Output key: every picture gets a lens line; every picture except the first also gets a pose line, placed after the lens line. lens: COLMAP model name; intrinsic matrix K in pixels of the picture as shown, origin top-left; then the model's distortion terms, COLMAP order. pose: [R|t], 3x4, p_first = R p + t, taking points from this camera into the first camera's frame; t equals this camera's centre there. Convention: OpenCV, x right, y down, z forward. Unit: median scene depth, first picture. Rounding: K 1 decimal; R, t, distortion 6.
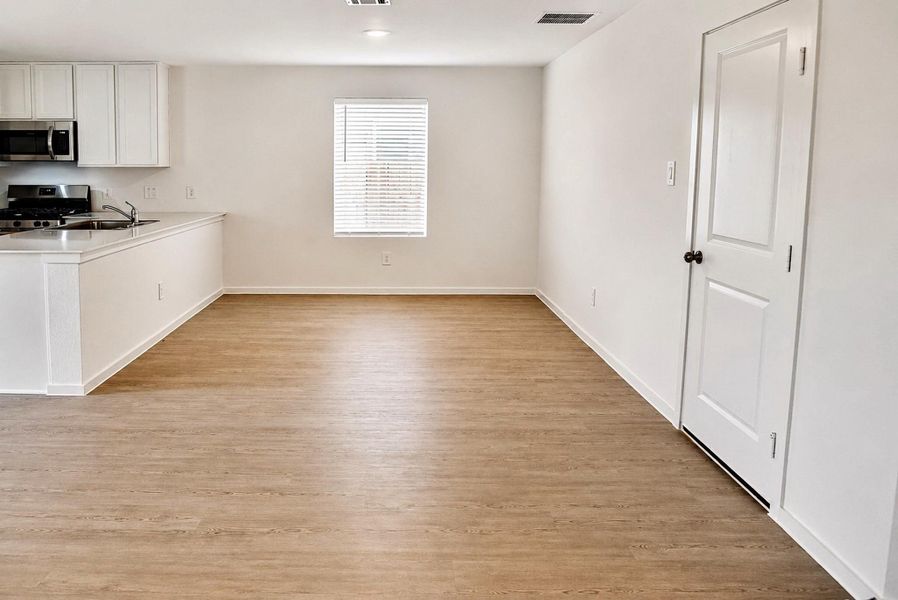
lens RADIAL K [[688.6, 0, 427.5], [0, 688.6, 298.9], [0, 0, 1]] dist [-0.005279, 0.000310]
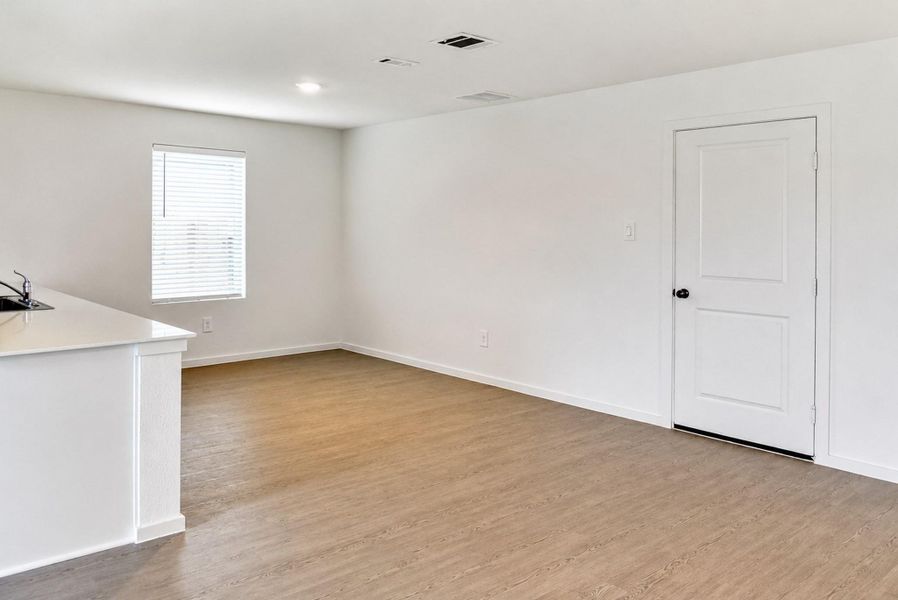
lens RADIAL K [[688.6, 0, 427.5], [0, 688.6, 298.9], [0, 0, 1]] dist [-0.005279, 0.000310]
pose [[0.777696, -0.062152, 0.625561, -0.416698], [0.111687, 0.992930, -0.040197, -0.026216], [-0.618640, 0.101128, 0.779139, 0.135305]]
